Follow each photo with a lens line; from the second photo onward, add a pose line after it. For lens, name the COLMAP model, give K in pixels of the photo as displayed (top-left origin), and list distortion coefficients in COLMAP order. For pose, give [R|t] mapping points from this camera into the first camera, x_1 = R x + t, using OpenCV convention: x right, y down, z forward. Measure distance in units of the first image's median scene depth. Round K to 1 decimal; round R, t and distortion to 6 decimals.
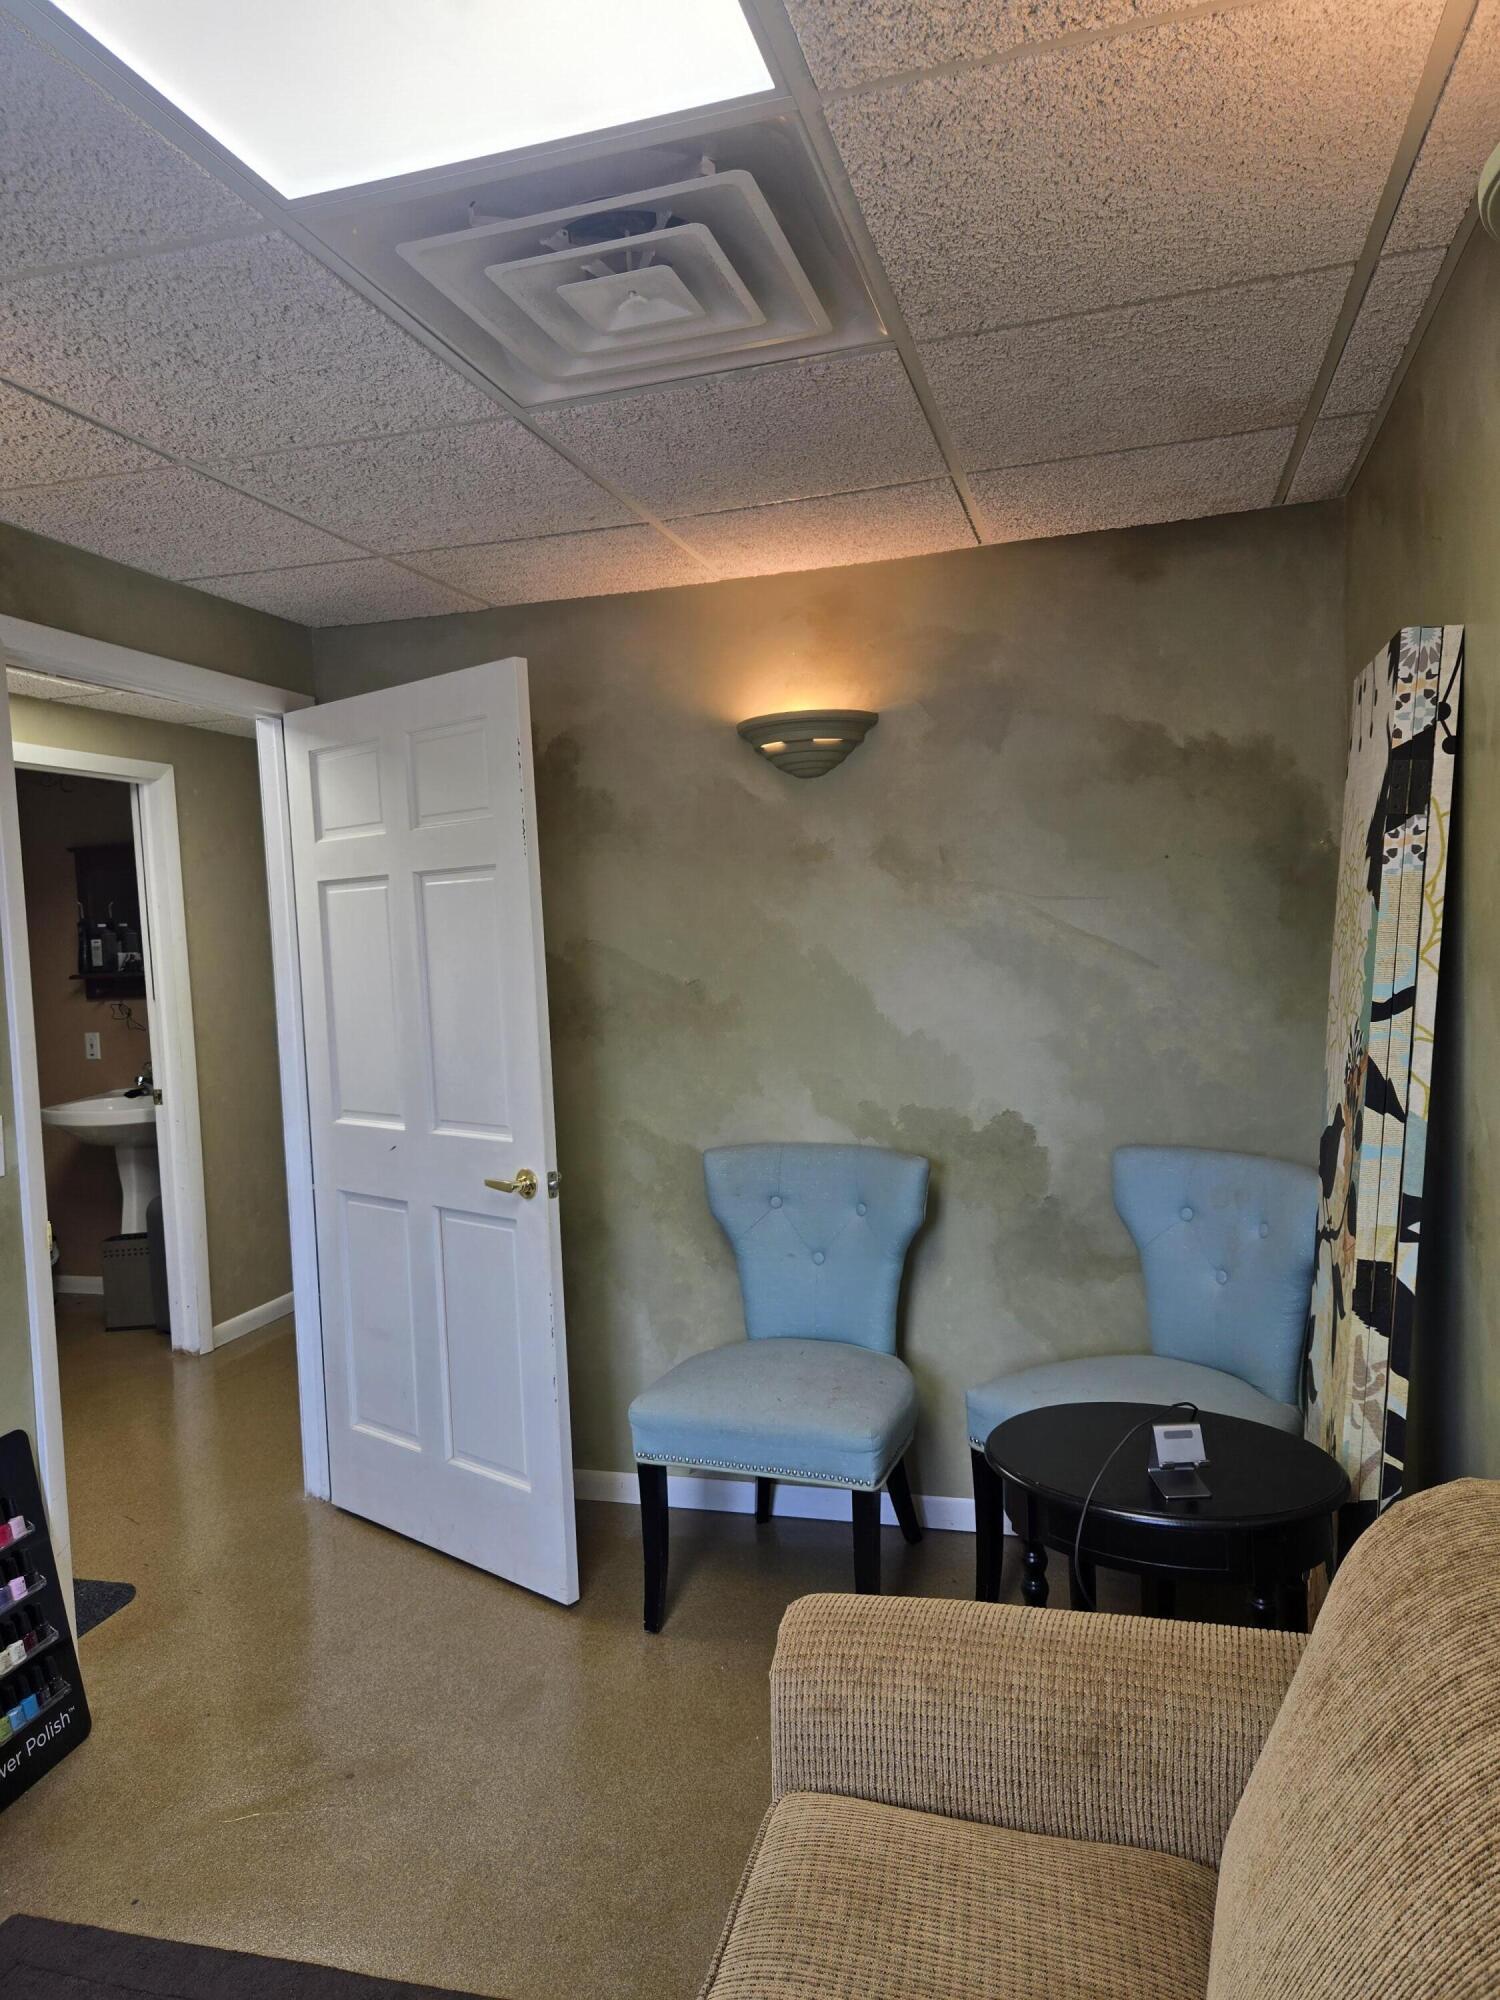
lens RADIAL K [[1361.1, 0, 750.0], [0, 1361.1, 1000.0], [0, 0, 1]] dist [0.004594, -0.000265]
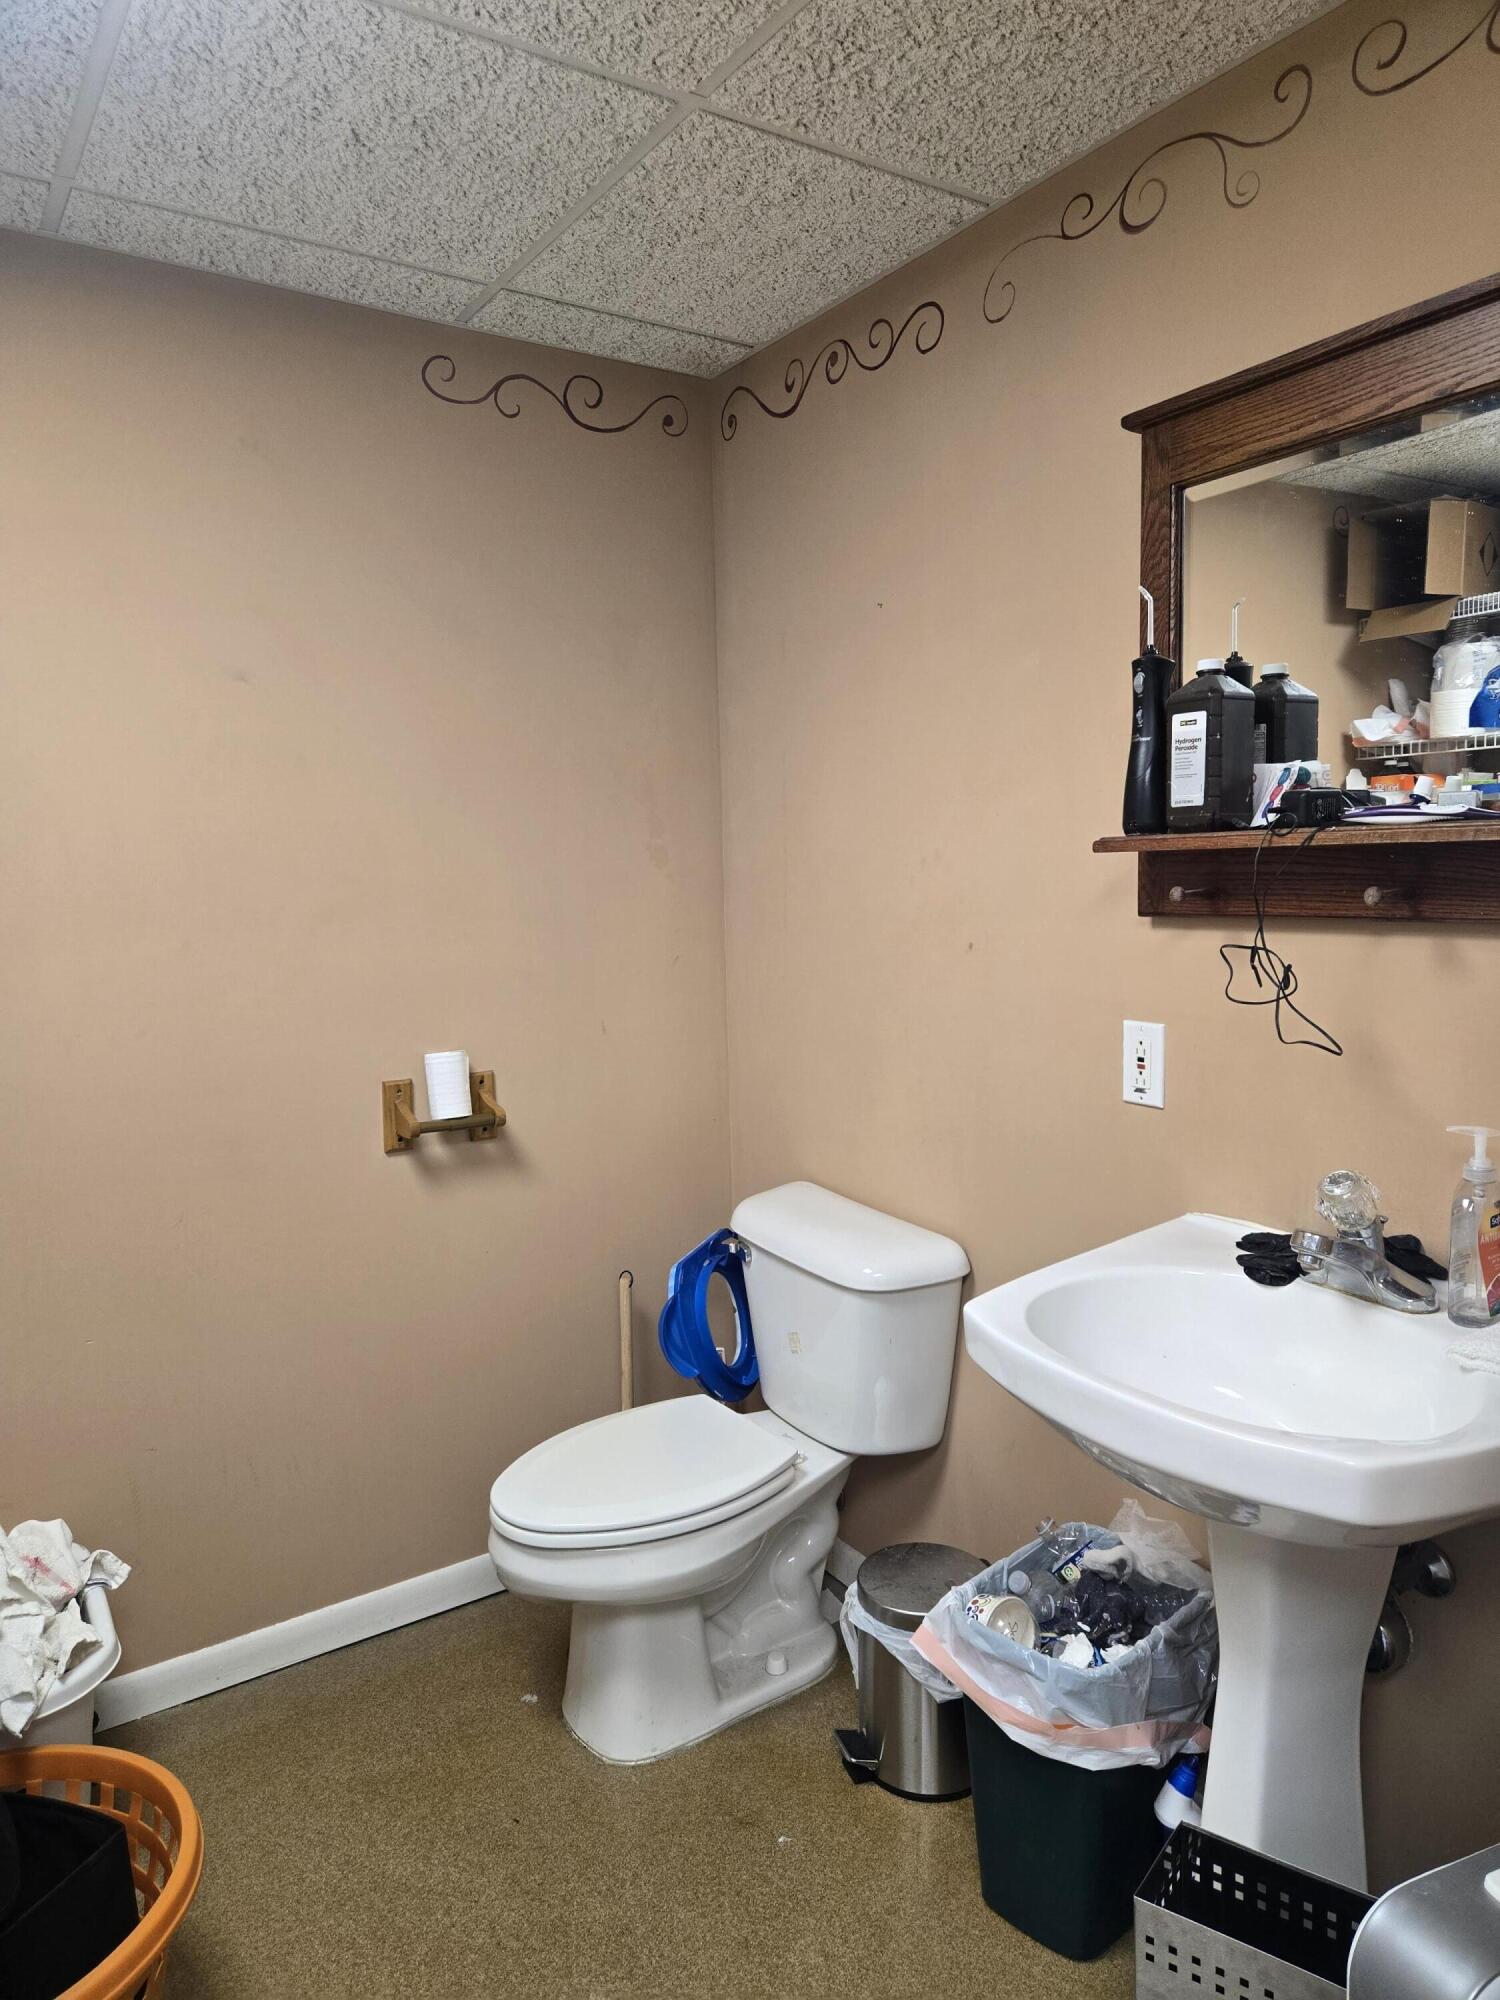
lens RADIAL K [[1361.1, 0, 750.0], [0, 1361.1, 1000.0], [0, 0, 1]] dist [0.004594, -0.000265]
pose [[0.742927, 0.103999, -0.661244, -0.347746], [-0.055666, 0.994034, 0.093797, -0.005912], [0.667054, -0.032875, 0.744284, 0.712814]]
